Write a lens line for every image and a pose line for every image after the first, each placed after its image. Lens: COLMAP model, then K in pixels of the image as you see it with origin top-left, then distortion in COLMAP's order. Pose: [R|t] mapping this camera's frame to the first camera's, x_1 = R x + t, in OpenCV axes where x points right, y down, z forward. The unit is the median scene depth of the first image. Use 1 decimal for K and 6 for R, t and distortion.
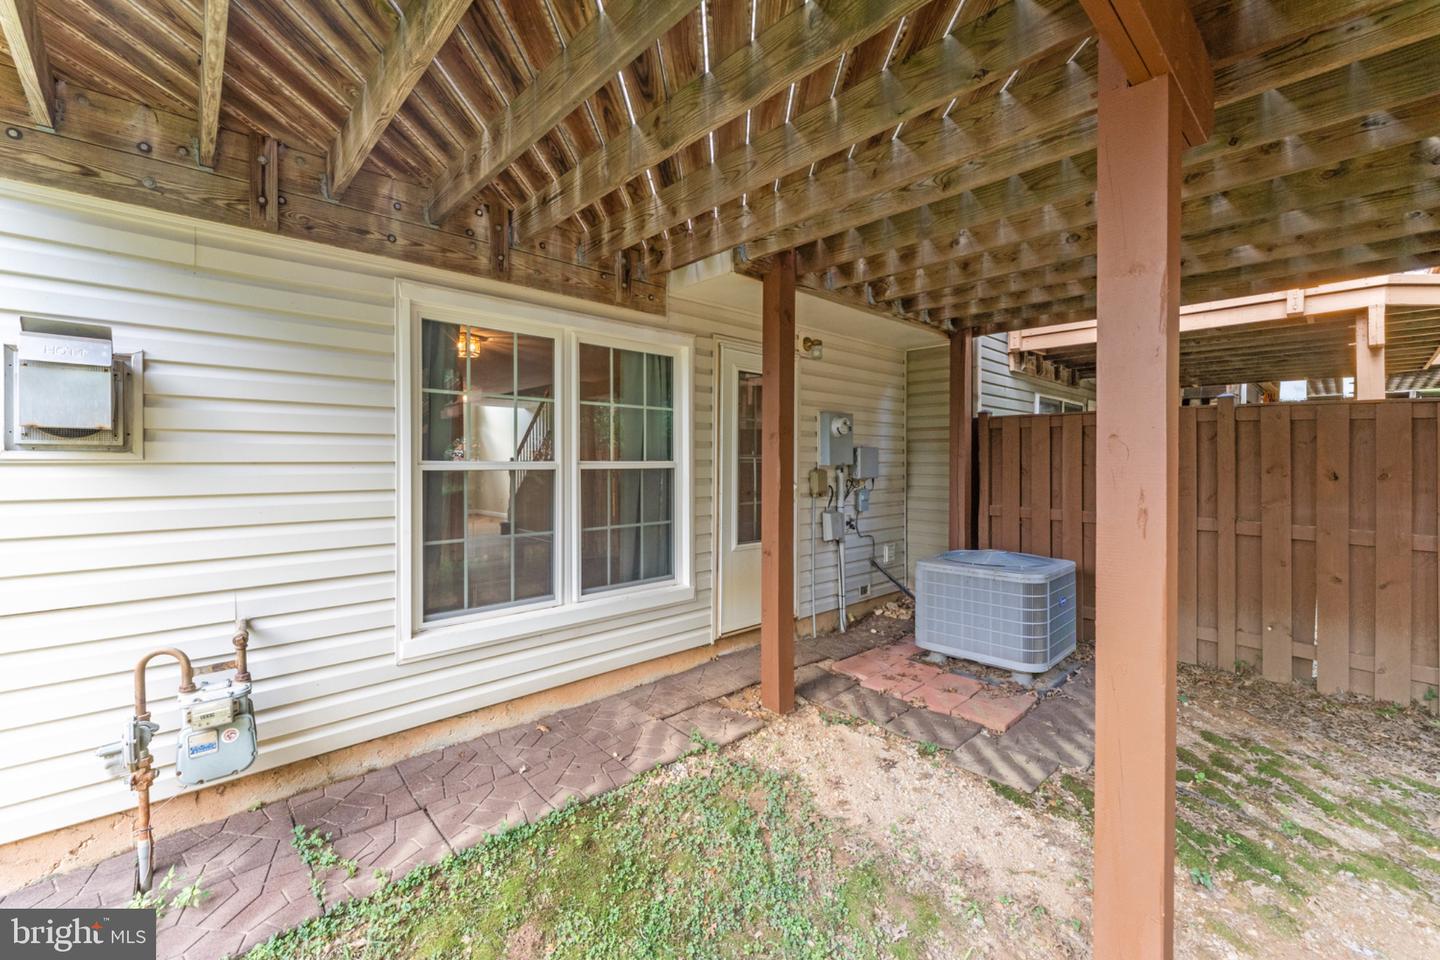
lens RADIAL K [[583.0, 0, 726.9], [0, 583.0, 465.7], [0, 0, 1]] dist [-0.003060, 0.001280]
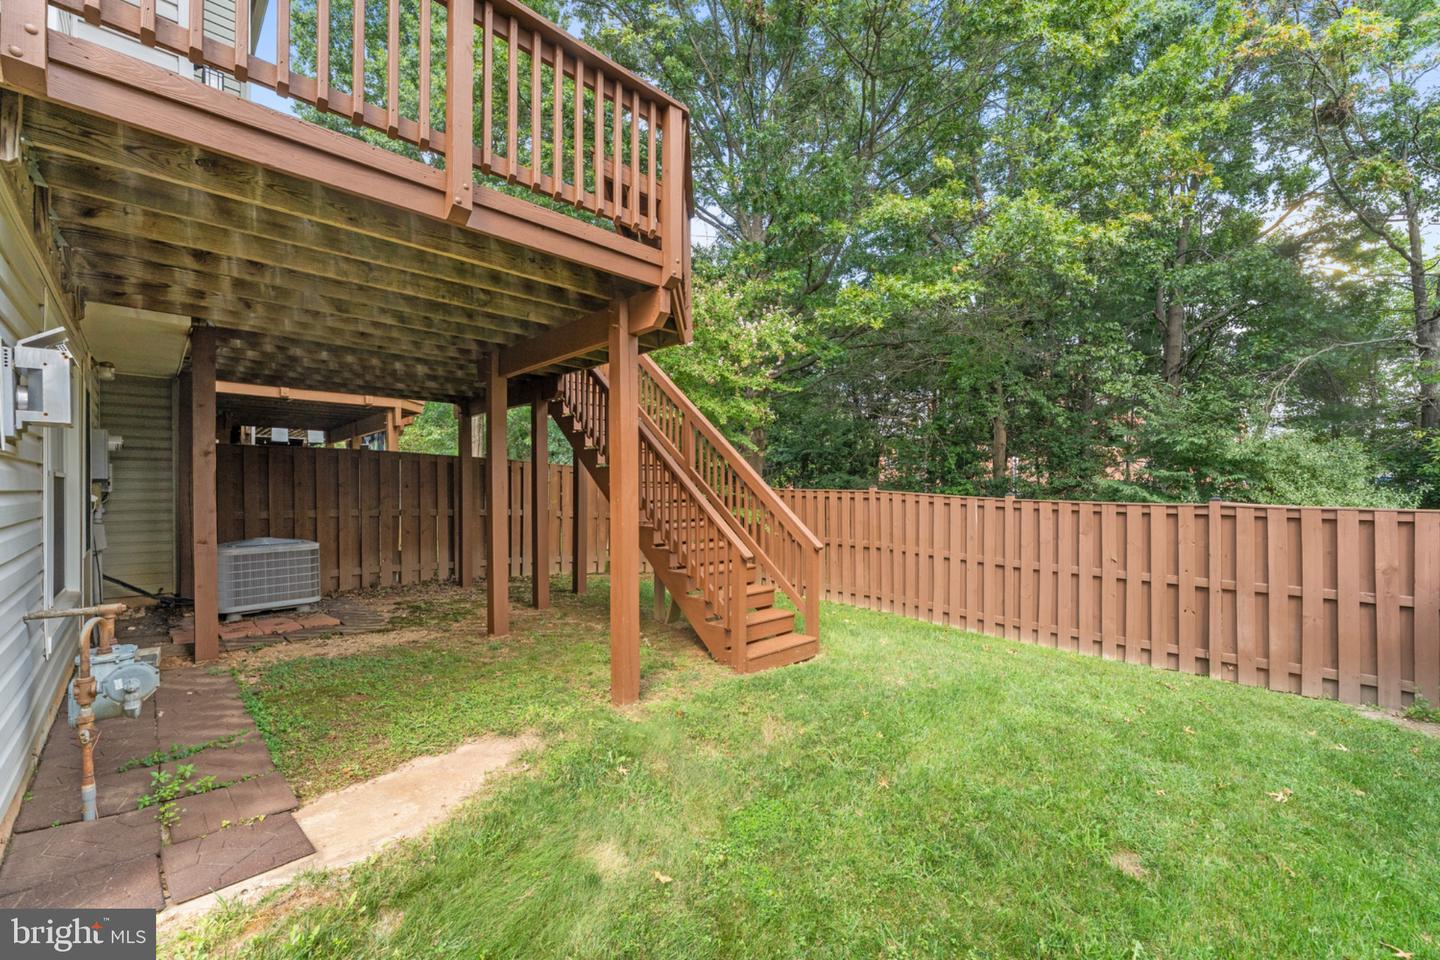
lens RADIAL K [[583.0, 0, 723.0], [0, 583.0, 481.5], [0, 0, 1]] dist [-0.003060, 0.001280]
pose [[-0.030693, 0.002382, 0.999526, -1.036954], [0.017580, 0.999844, -0.001843, 0.022901], [-0.999374, 0.017515, -0.030730, -0.123018]]
